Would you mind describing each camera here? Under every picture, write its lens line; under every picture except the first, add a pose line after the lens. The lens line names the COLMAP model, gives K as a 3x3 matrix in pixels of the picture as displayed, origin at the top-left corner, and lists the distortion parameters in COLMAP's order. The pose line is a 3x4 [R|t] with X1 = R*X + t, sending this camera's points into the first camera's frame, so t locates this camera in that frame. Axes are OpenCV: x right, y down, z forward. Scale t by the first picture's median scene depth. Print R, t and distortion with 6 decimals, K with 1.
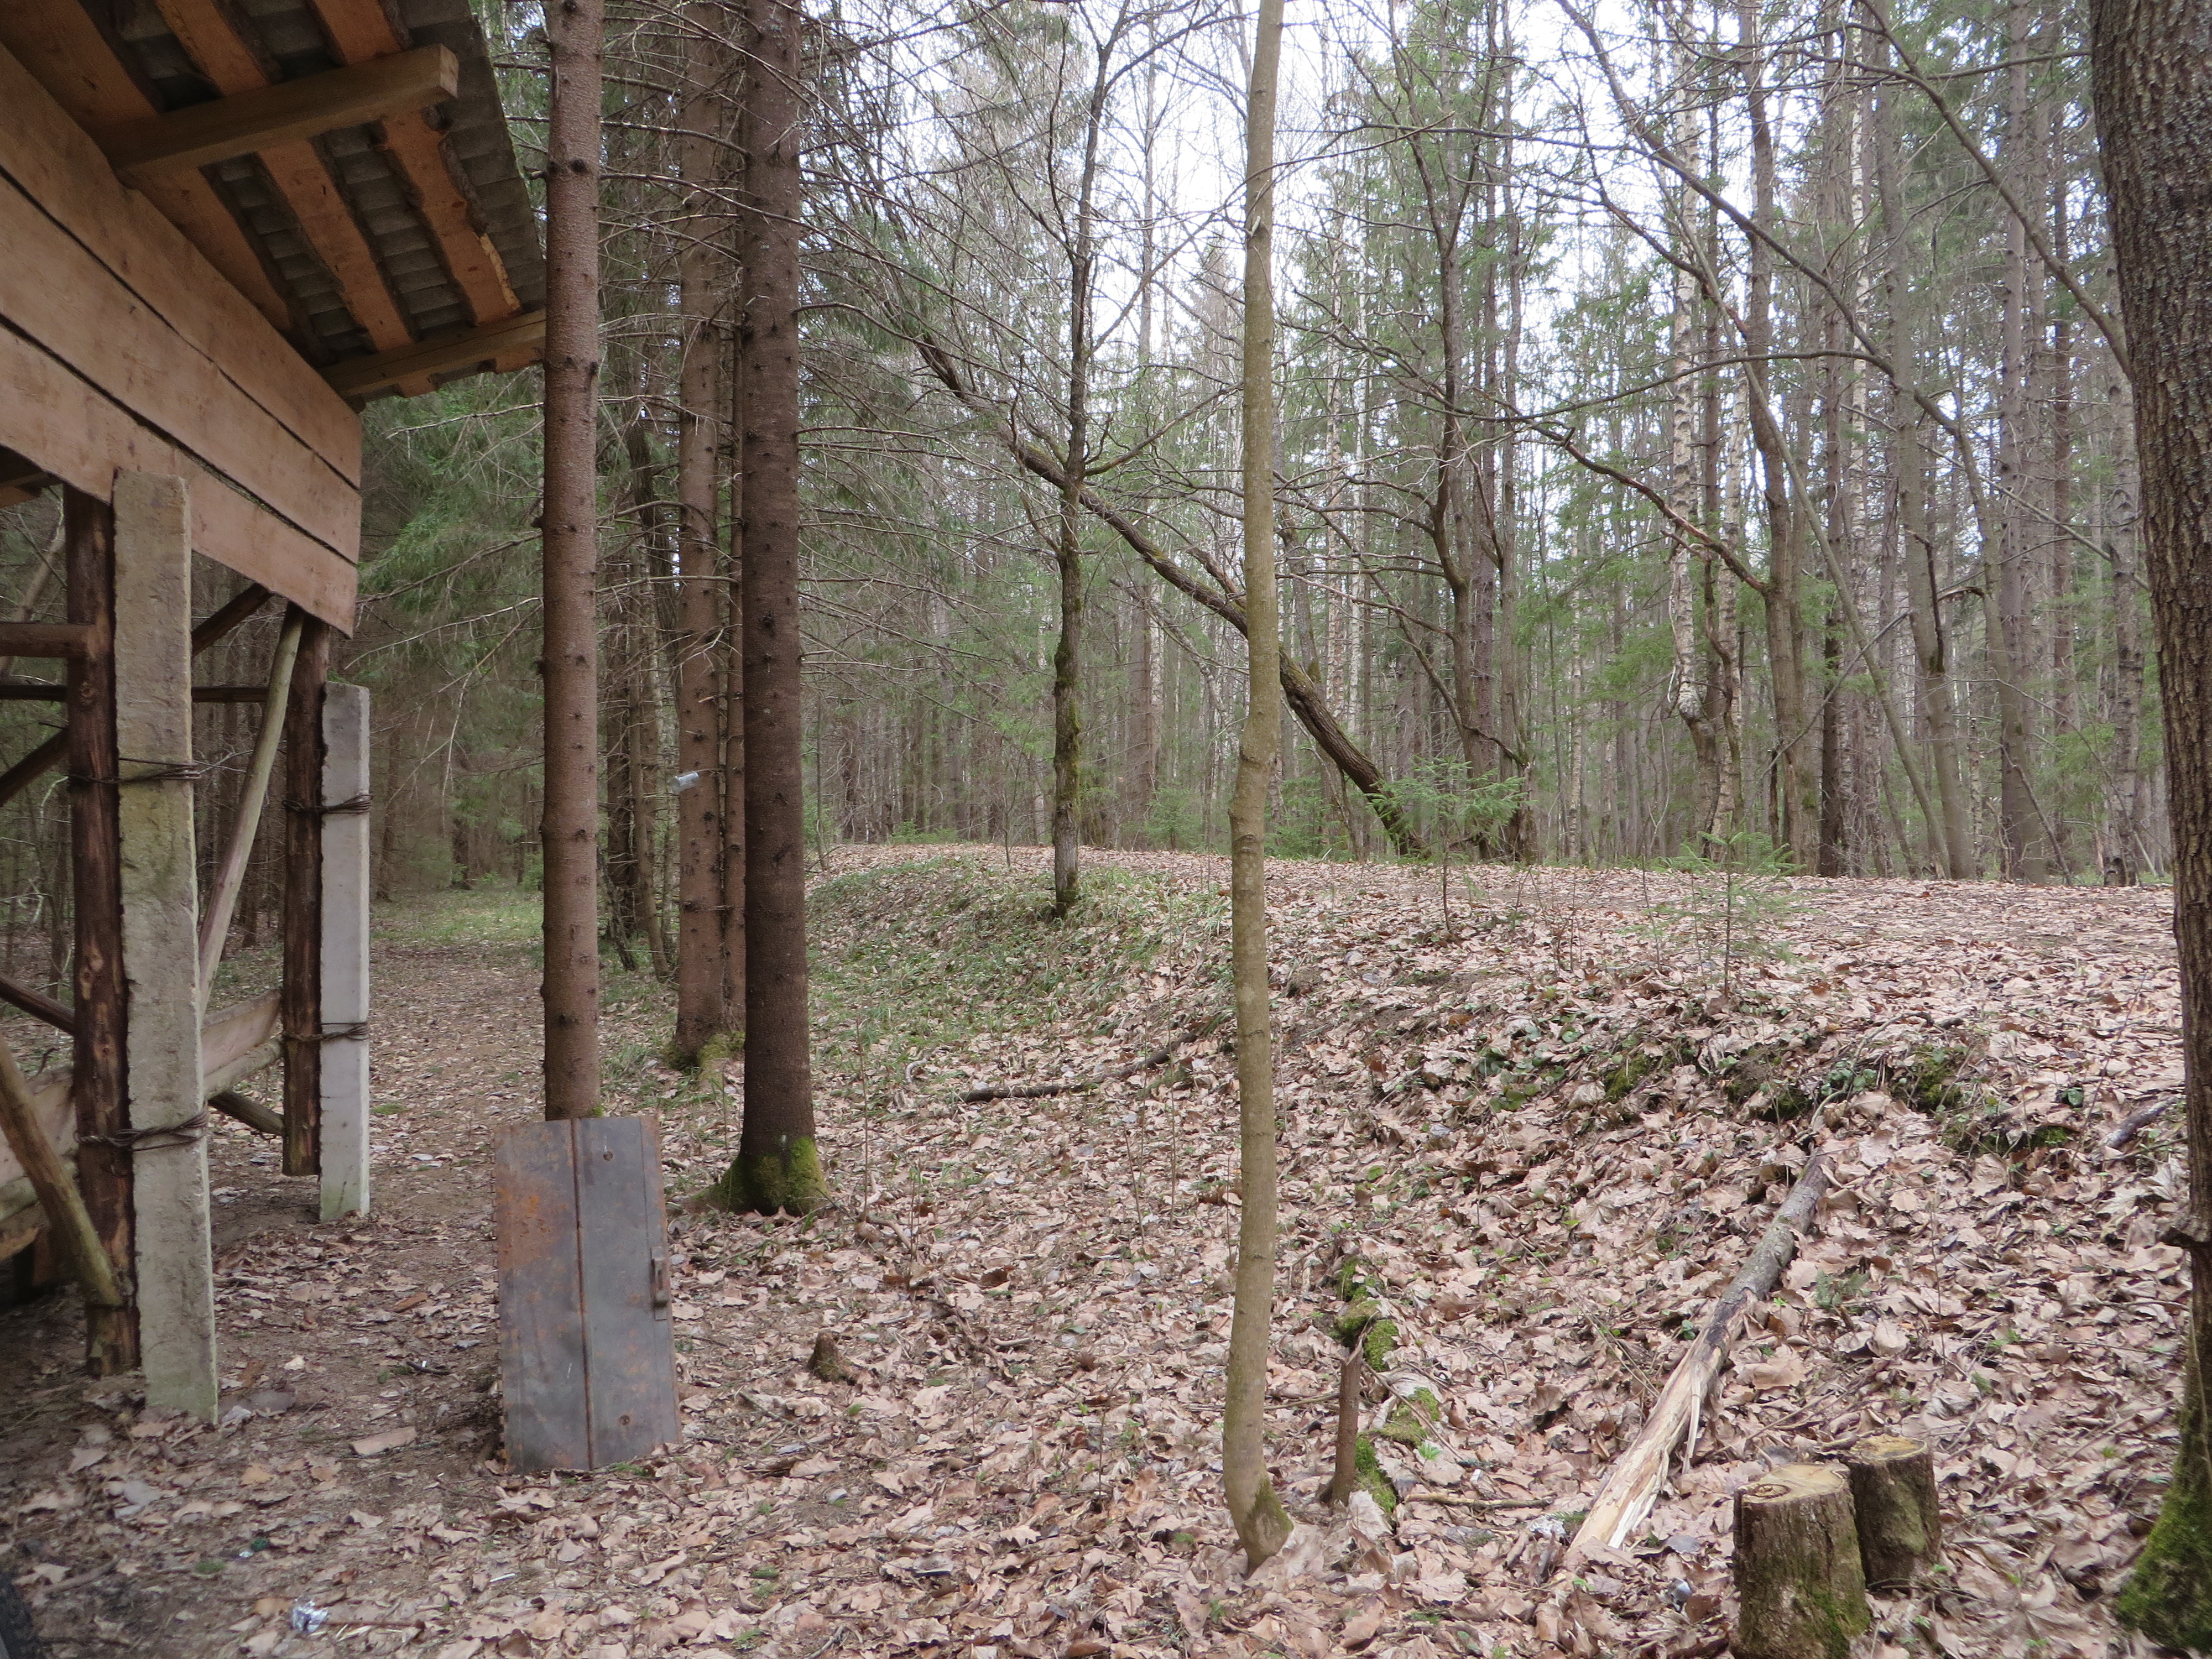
lens RADIAL K [[1632.3, 0, 1113.7], [0, 1632.3, 831.6], [0, 0, 1]] dist [-0.026065, 0.005883]
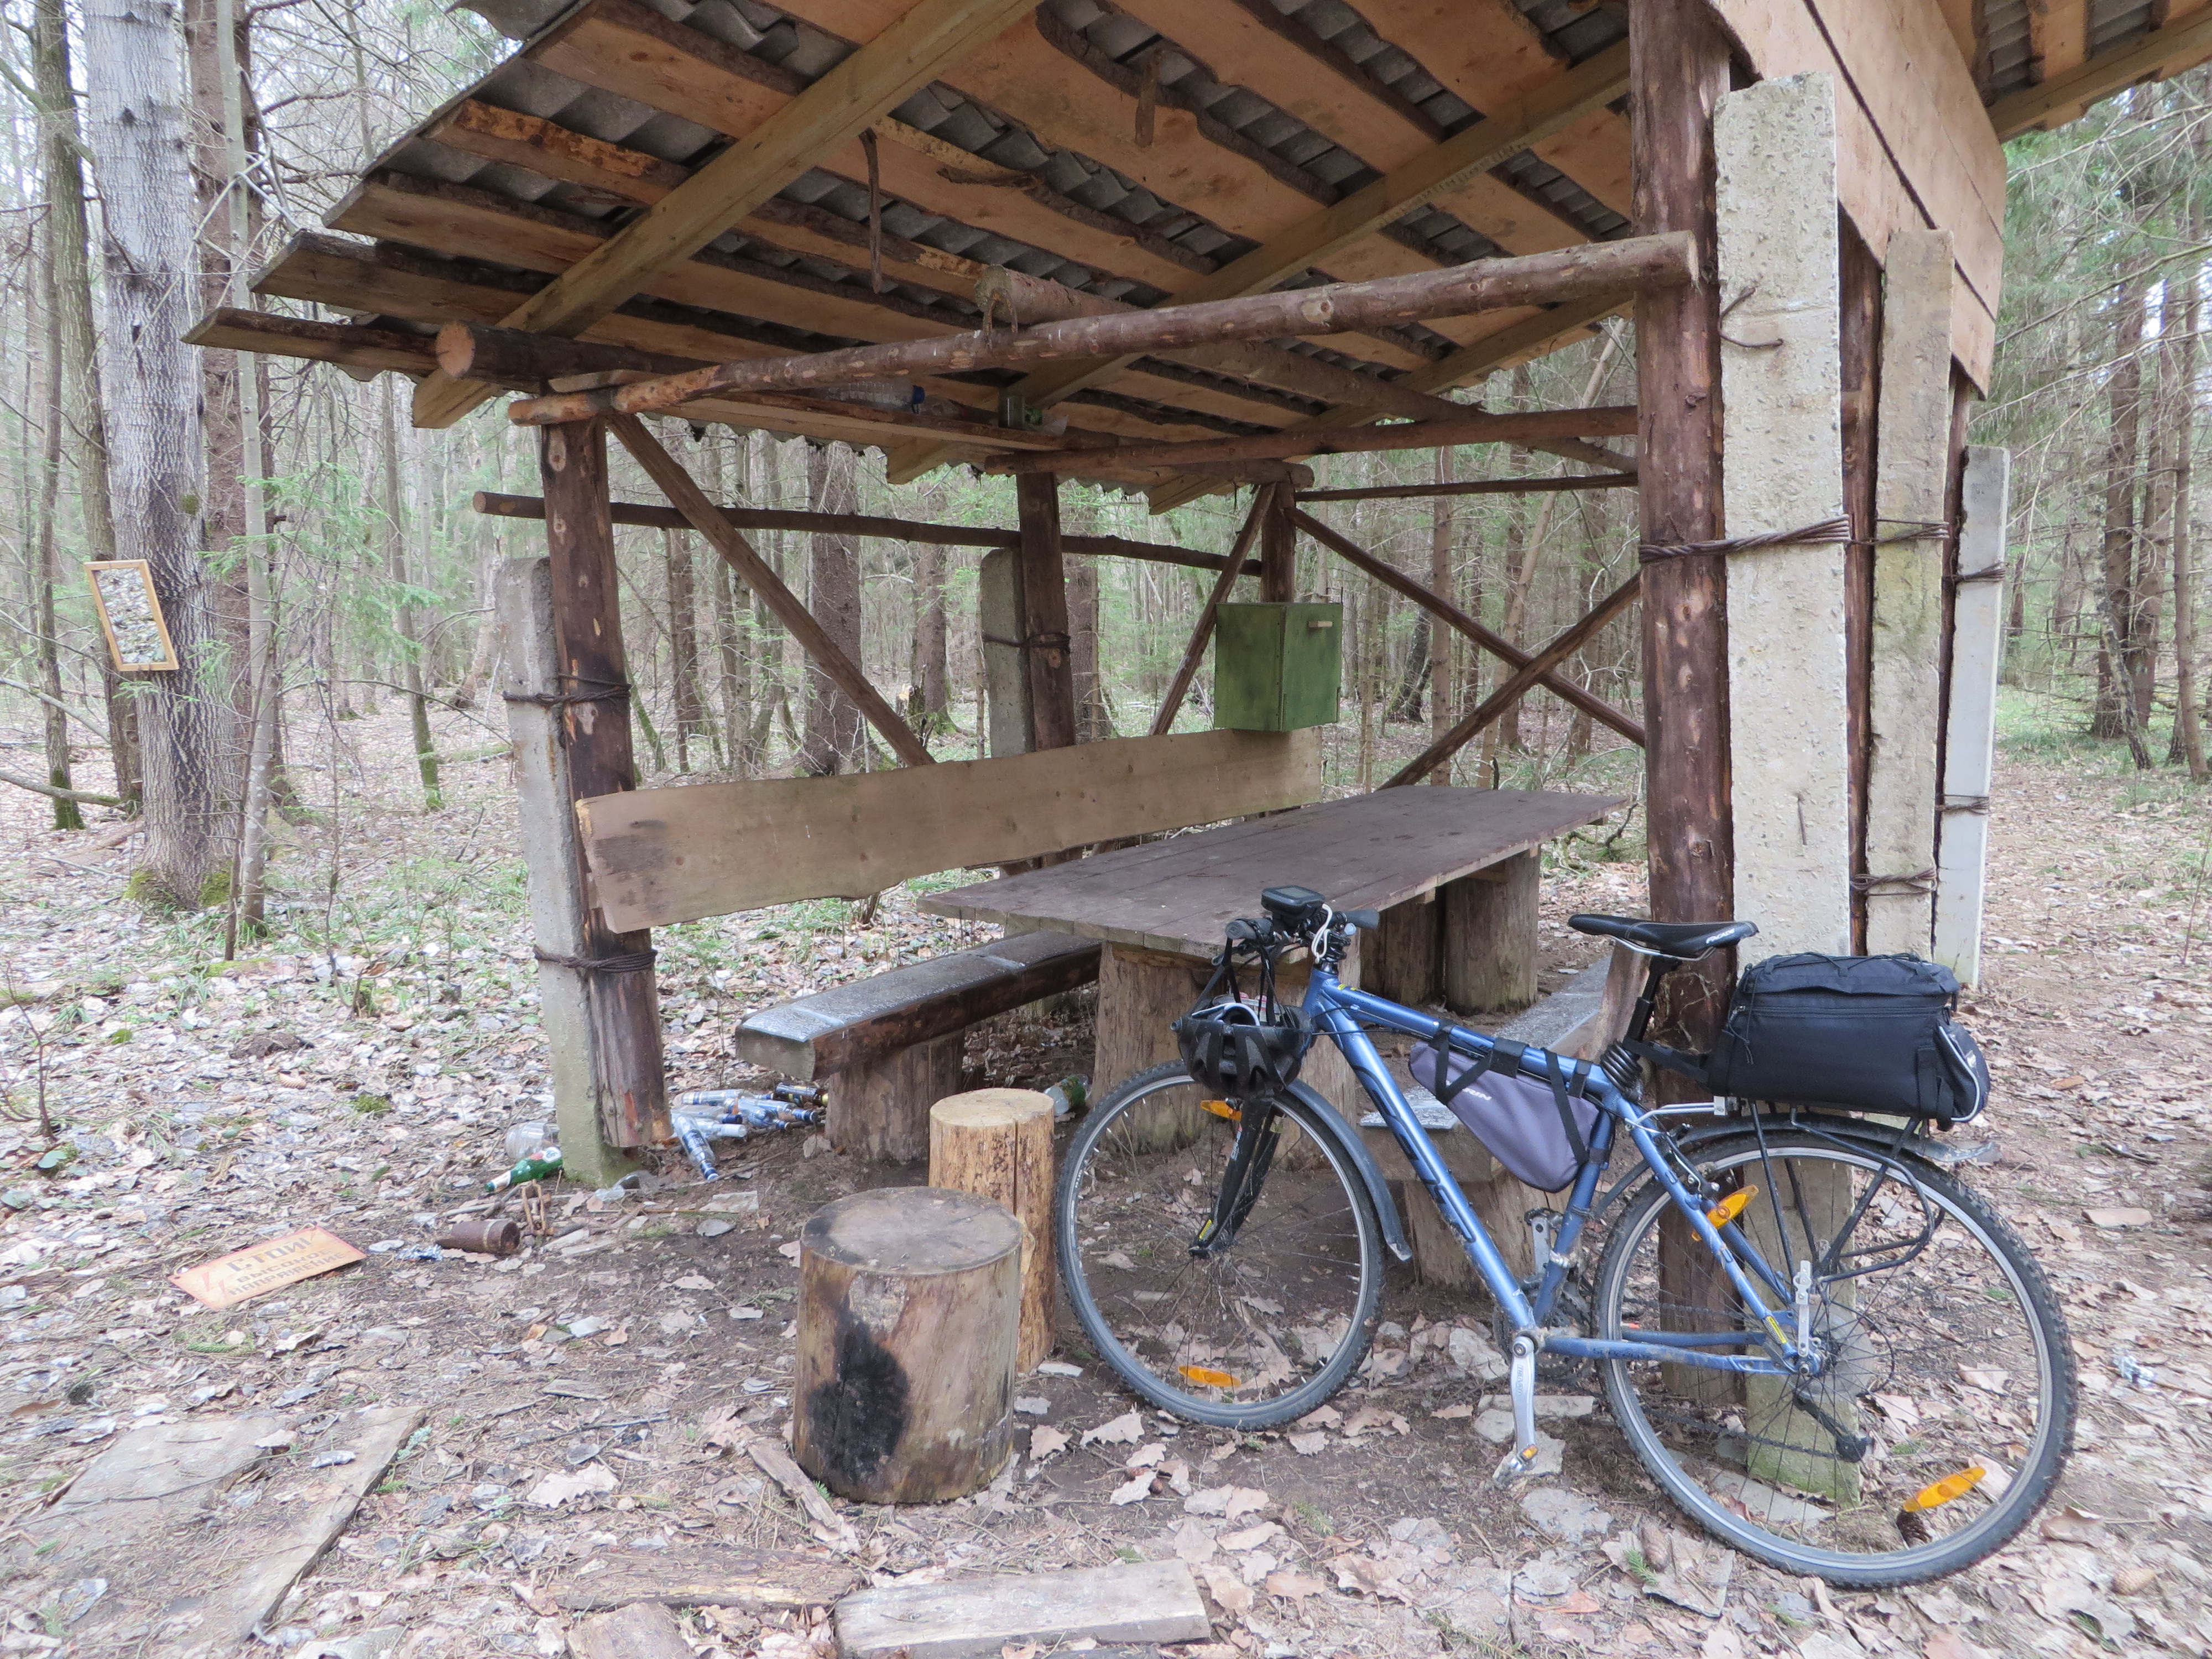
lens RADIAL K [[1632.3, 0, 1121.0], [0, 1632.3, 825.2], [0, 0, 1]] dist [-0.026065, 0.005883]
pose [[0.701508, 0.081515, -0.707984, -0.187409], [0.005007, 0.992849, 0.119274, 0.021003], [0.712644, -0.087217, 0.696083, -0.081244]]
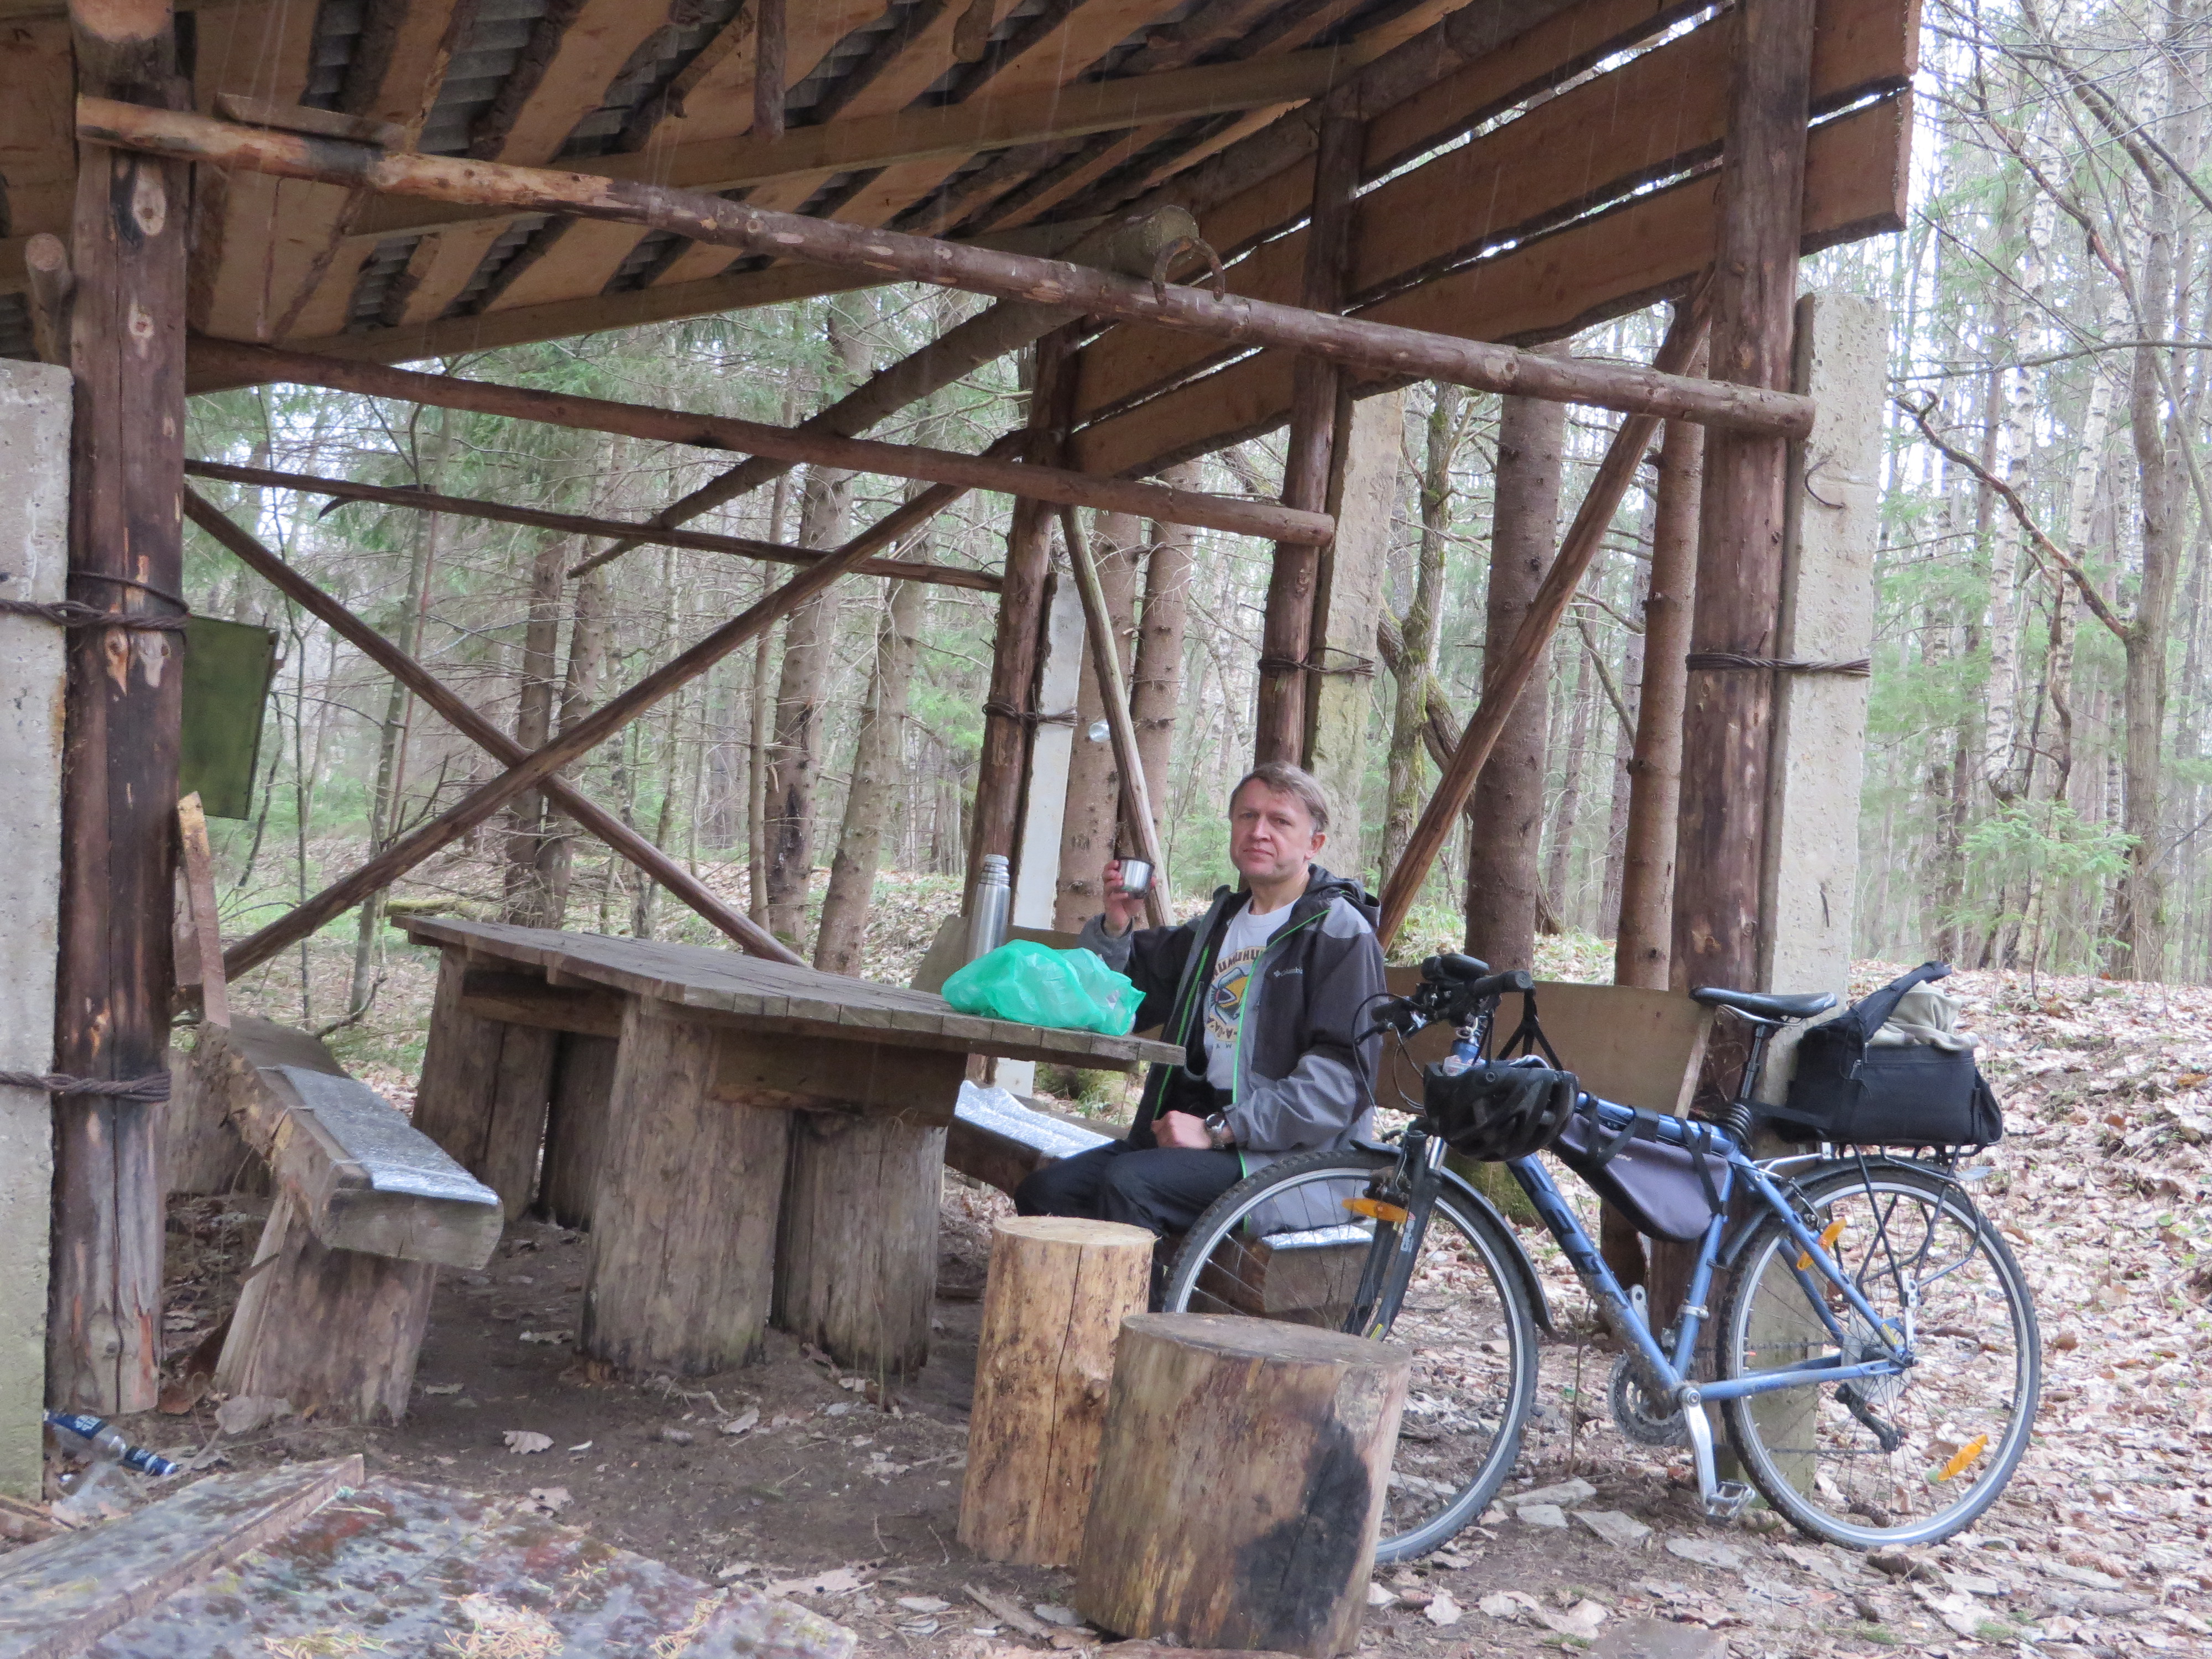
lens RADIAL K [[2613.8, 0, 1101.1], [0, 2613.8, 843.5], [0, 0, 1]] dist [-0.054535, 0.000000]
pose [[0.986274, 0.103232, 0.128864, -0.880535], [-0.100322, 0.994535, -0.028889, 0.127123], [-0.131142, 0.015564, 0.991241, -0.551472]]
